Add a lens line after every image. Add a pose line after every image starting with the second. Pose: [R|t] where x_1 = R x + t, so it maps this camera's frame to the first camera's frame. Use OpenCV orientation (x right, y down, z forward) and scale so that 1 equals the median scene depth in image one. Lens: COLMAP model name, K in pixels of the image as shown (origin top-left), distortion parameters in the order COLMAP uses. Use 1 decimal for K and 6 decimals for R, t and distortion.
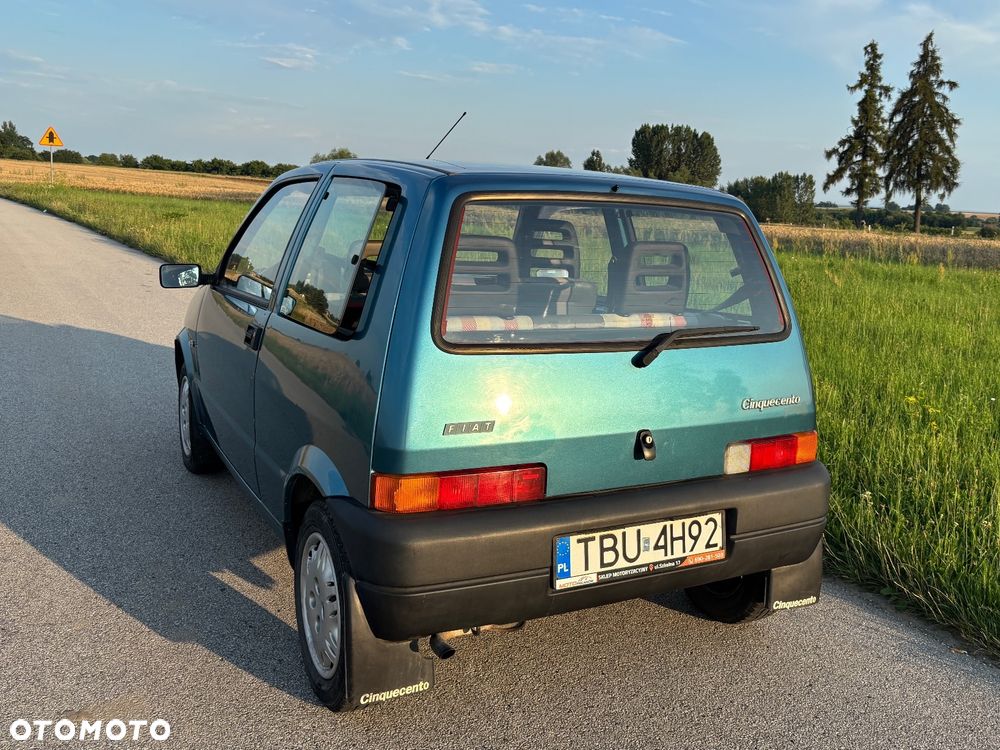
lens RADIAL K [[942.0, 0, 599.8], [0, 942.0, 353.3], [0, 0, 1]] dist [0.012483, 0.010164]
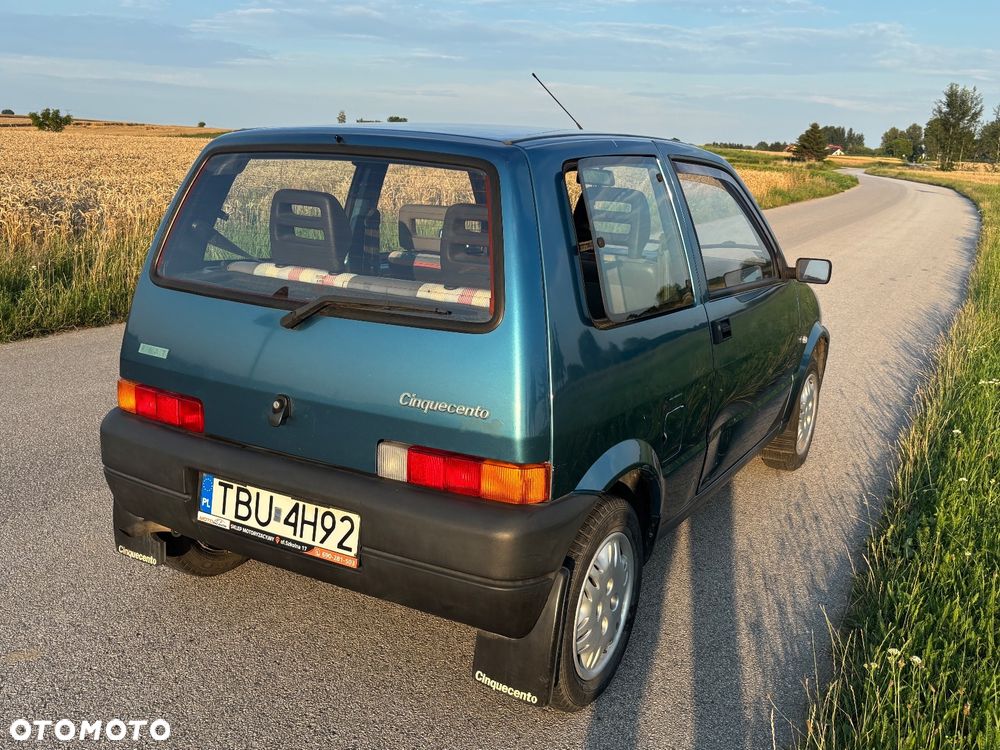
lens RADIAL K [[925.3, 0, 500.0], [0, 925.3, 375.0], [0, 0, 1]] dist [0.039282, 0.000925]
pose [[0.492322, 0.168201, -0.854006, 0.919708], [-0.150778, 0.982798, 0.106647, -0.068721], [0.857254, 0.076260, 0.509215, 0.689289]]
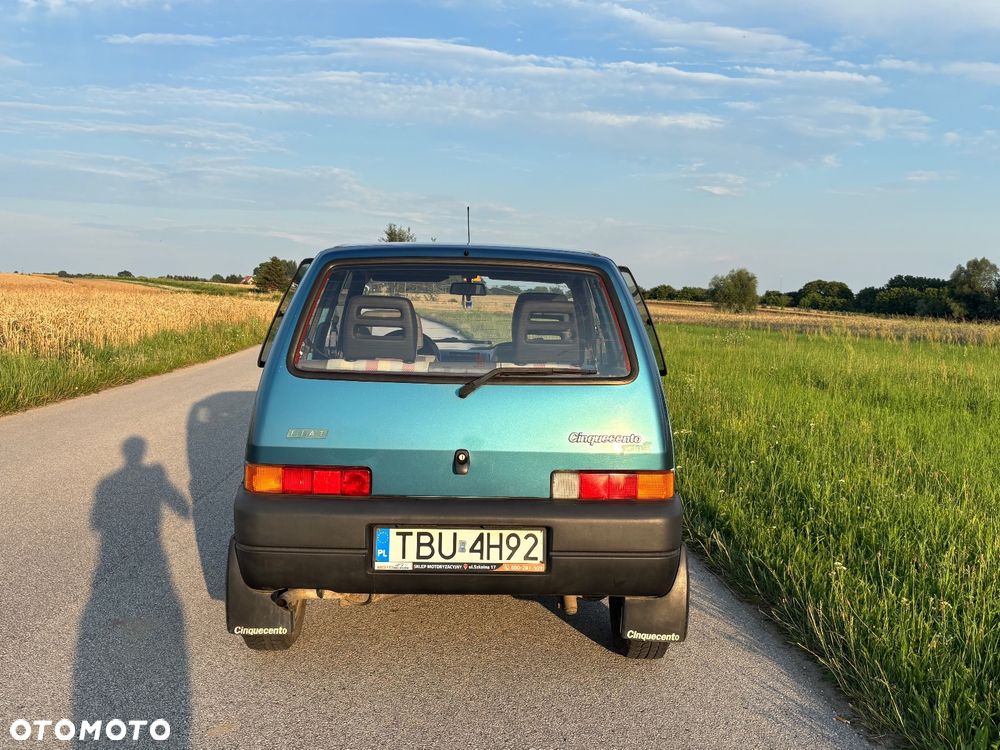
lens RADIAL K [[950.8, 0, 501.9], [0, 950.8, 393.9], [0, 0, 1]] dist [0.005520, -0.013544]
pose [[0.873441, 0.012268, -0.486775, 0.661431], [-0.052400, 0.996245, -0.068916, 0.089037], [0.484102, 0.085701, 0.870805, -0.037063]]
